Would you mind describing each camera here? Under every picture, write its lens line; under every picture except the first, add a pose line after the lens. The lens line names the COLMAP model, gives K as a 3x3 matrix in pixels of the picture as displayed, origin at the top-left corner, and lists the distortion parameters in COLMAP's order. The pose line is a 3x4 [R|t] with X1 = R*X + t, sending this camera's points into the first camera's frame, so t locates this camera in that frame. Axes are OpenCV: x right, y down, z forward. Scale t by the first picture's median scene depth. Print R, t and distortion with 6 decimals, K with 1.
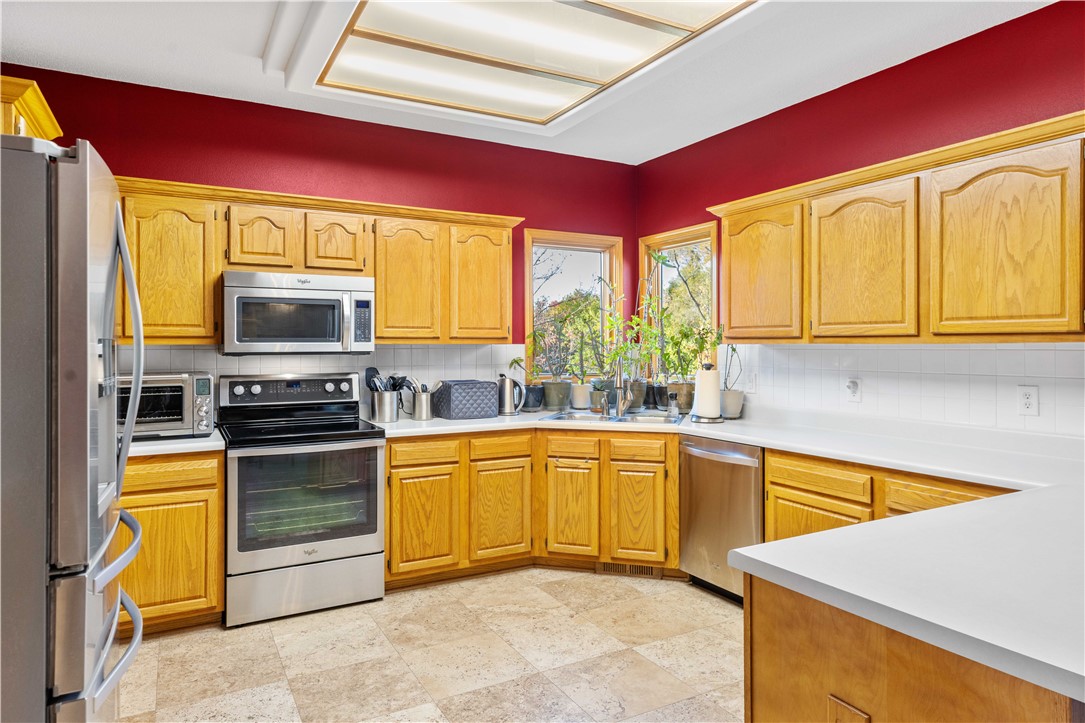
lens RADIAL K [[662.4, 0, 551.0], [0, 662.4, 343.7], [0, 0, 1]] dist [0.000951, 0.001188]
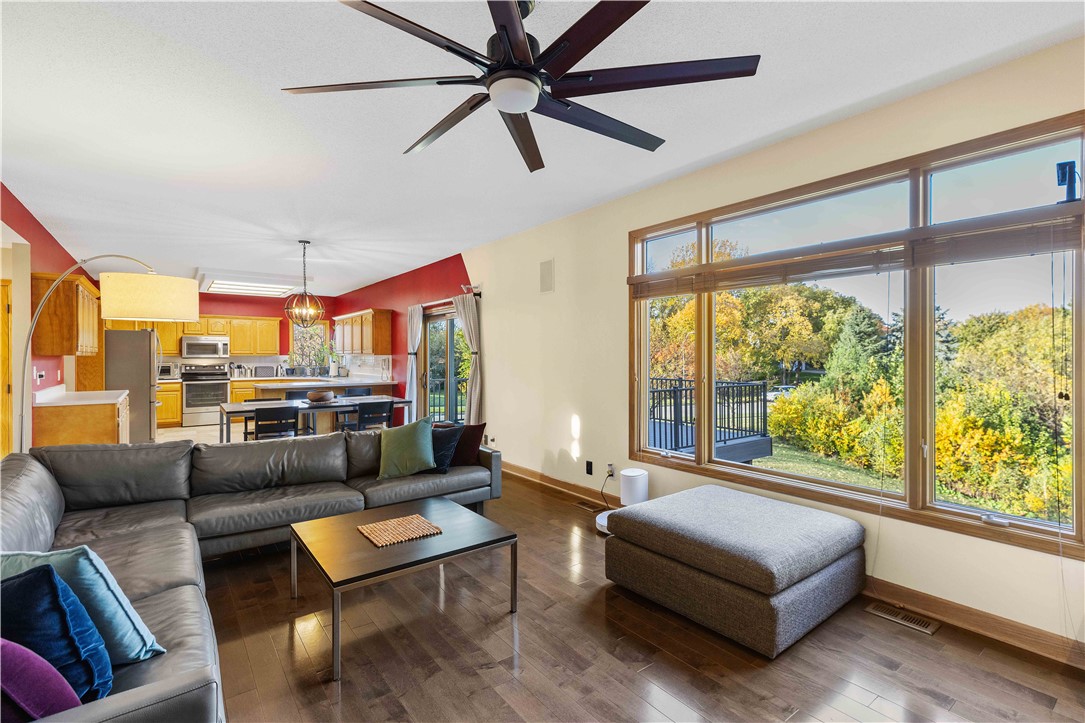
lens RADIAL K [[479.1, 0, 541.4], [0, 479.1, 357.3], [0, 0, 1]] dist [0.005335, 0.000046]
pose [[0.989786, 0.000209, 0.142559, 1.010271], [-0.001142, 0.999978, 0.006461, -0.007293], [-0.142555, -0.006558, 0.989765, -1.773520]]
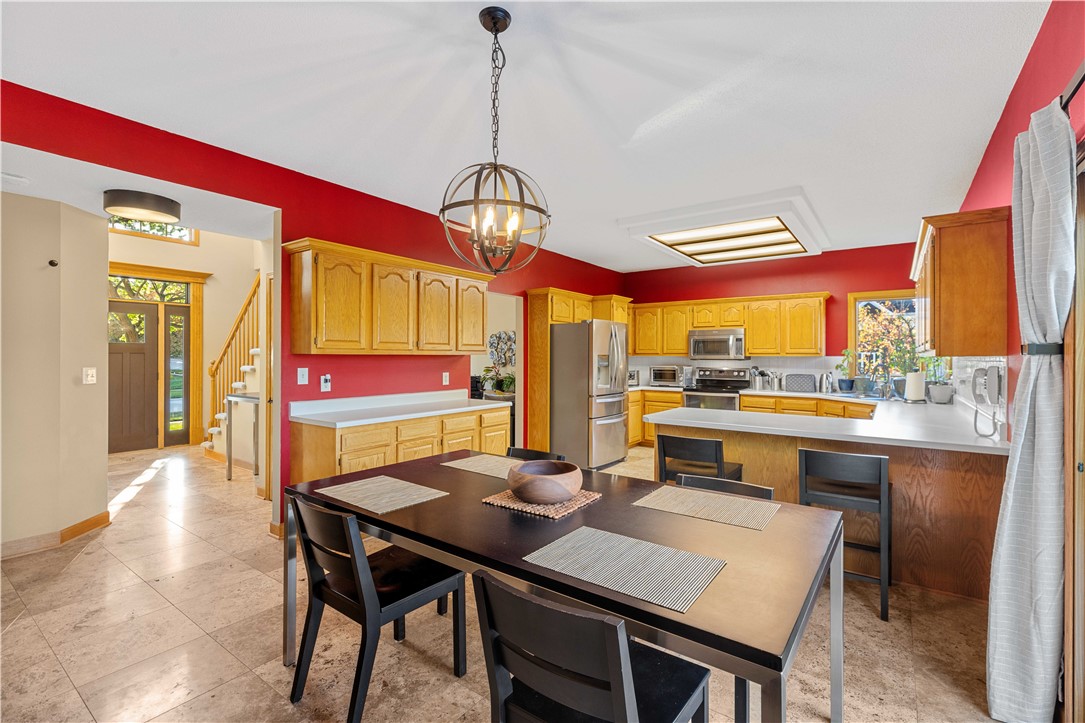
lens RADIAL K [[479.1, 0, 545.0], [0, 479.1, 357.8], [0, 0, 1]] dist [0.005335, 0.000046]
pose [[0.418471, 0.006848, -0.908204, 0.984982], [-0.002782, 0.999977, 0.006258, -0.002219], [0.908226, -0.000092, 0.418481, -0.378310]]
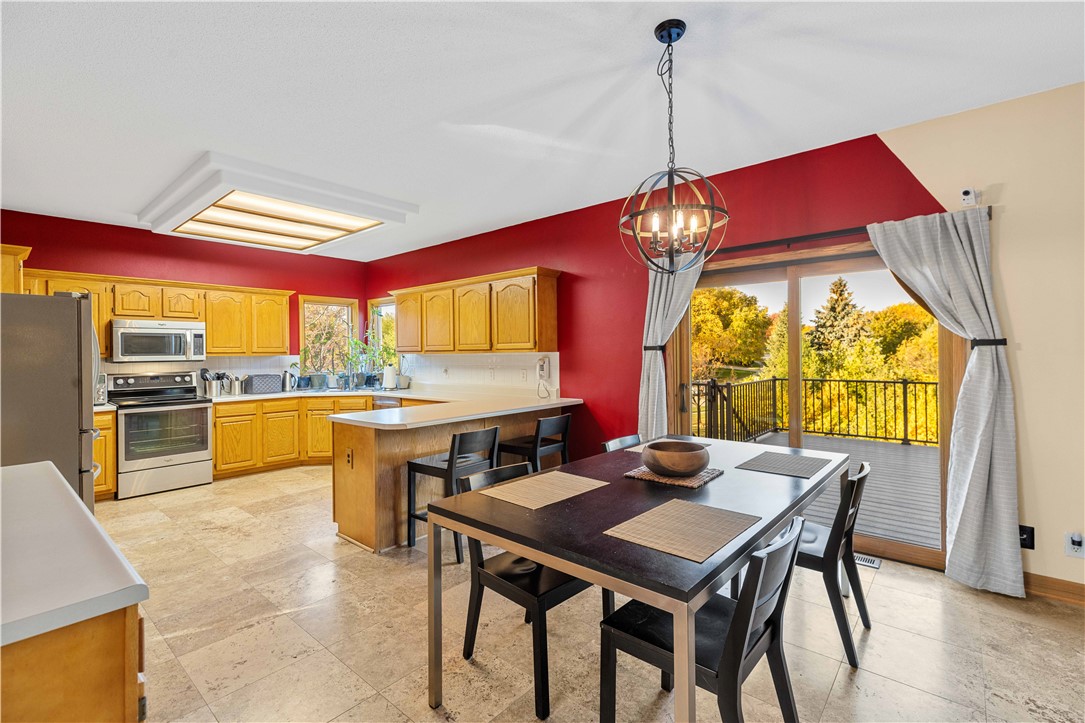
lens RADIAL K [[479.1, 0, 547.0], [0, 479.1, 352.3], [0, 0, 1]] dist [0.005335, 0.000046]
pose [[0.938859, -0.009170, 0.344180, 0.186788], [0.009372, 0.999956, 0.001076, -0.002889], [-0.344174, 0.002215, 0.938903, -0.661873]]
